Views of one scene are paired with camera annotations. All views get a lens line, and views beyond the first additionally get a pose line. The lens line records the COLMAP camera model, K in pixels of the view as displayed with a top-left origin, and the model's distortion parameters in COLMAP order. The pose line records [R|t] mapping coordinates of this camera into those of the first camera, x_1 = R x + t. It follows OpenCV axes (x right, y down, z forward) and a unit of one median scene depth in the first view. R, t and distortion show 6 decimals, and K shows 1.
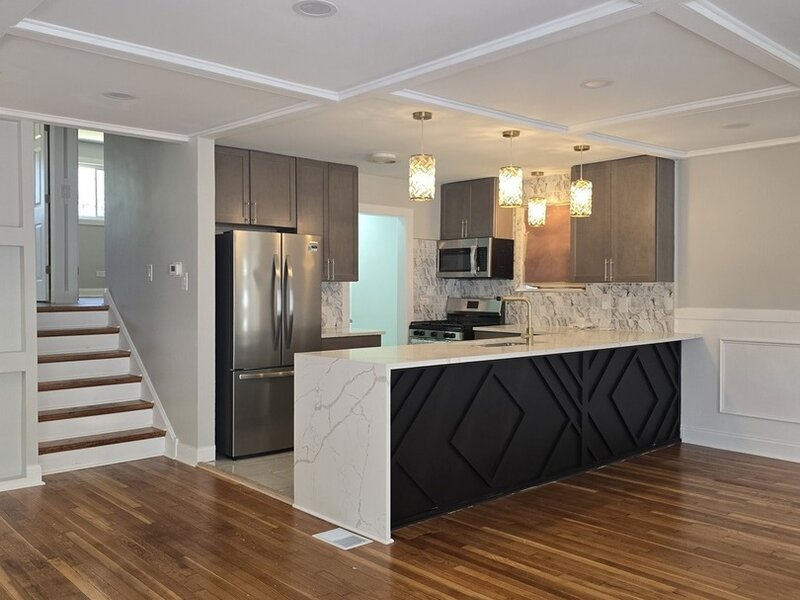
lens RADIAL K [[722.8, 0, 400.0], [0, 722.8, 300.0], [0, 0, 1]] dist [0.141462, -0.199594]
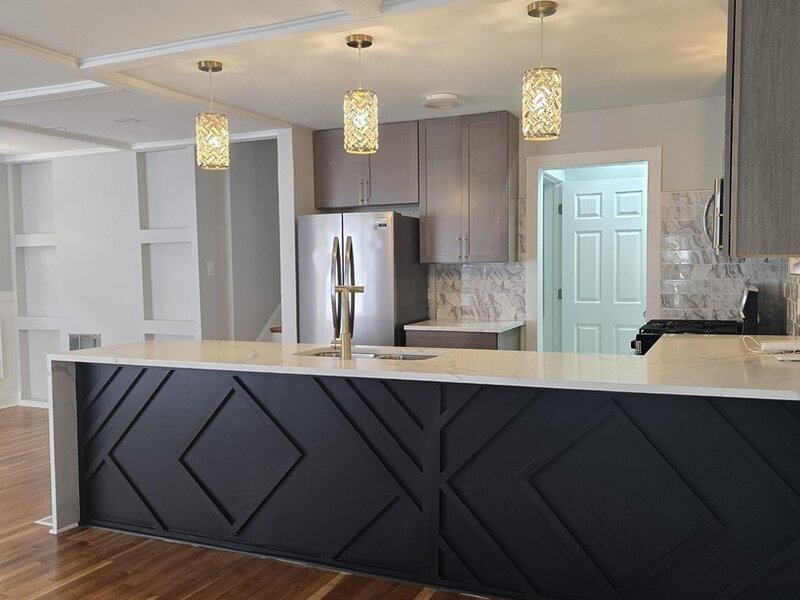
lens RADIAL K [[722.8, 0, 400.0], [0, 722.8, 300.0], [0, 0, 1]] dist [0.141462, -0.199594]
pose [[0.376101, 0.032475, -0.926009, 0.820598], [-0.003576, 0.999429, 0.033597, -0.013939], [0.926572, -0.009324, 0.376002, 0.807317]]
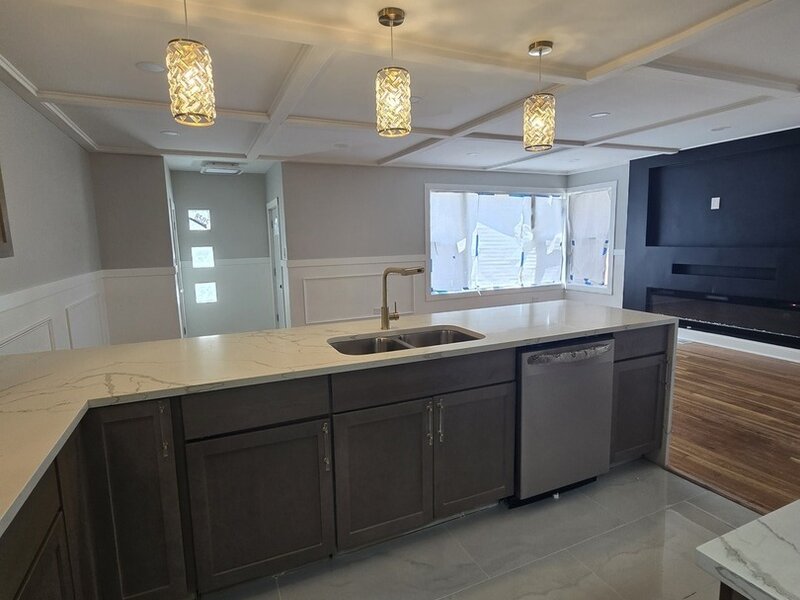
lens RADIAL K [[441.7, 0, 400.0], [0, 441.7, 300.0], [0, 0, 1]] dist [-0.000557, -0.000184]
pose [[-0.950413, -0.028050, 0.309724, 0.016766], [0.023314, 0.986695, 0.160899, -0.041746], [-0.310117, 0.160141, -0.937114, 1.444268]]
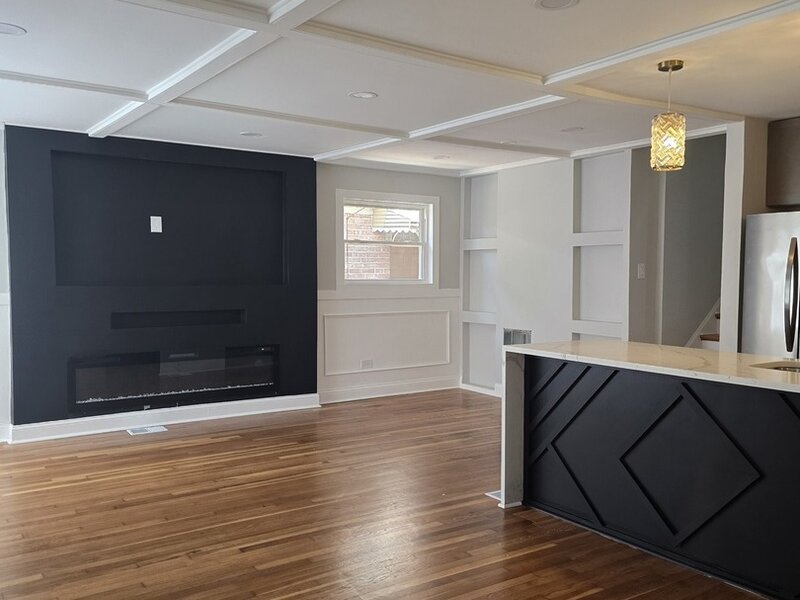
lens RADIAL K [[722.8, 0, 400.0], [0, 722.8, 300.0], [0, 0, 1]] dist [0.141462, -0.199594]
pose [[-0.134835, 0.033631, -0.990297, 0.824198], [-0.027277, 0.998919, 0.037638, -0.011945], [0.990493, 0.032087, -0.133772, 0.748766]]
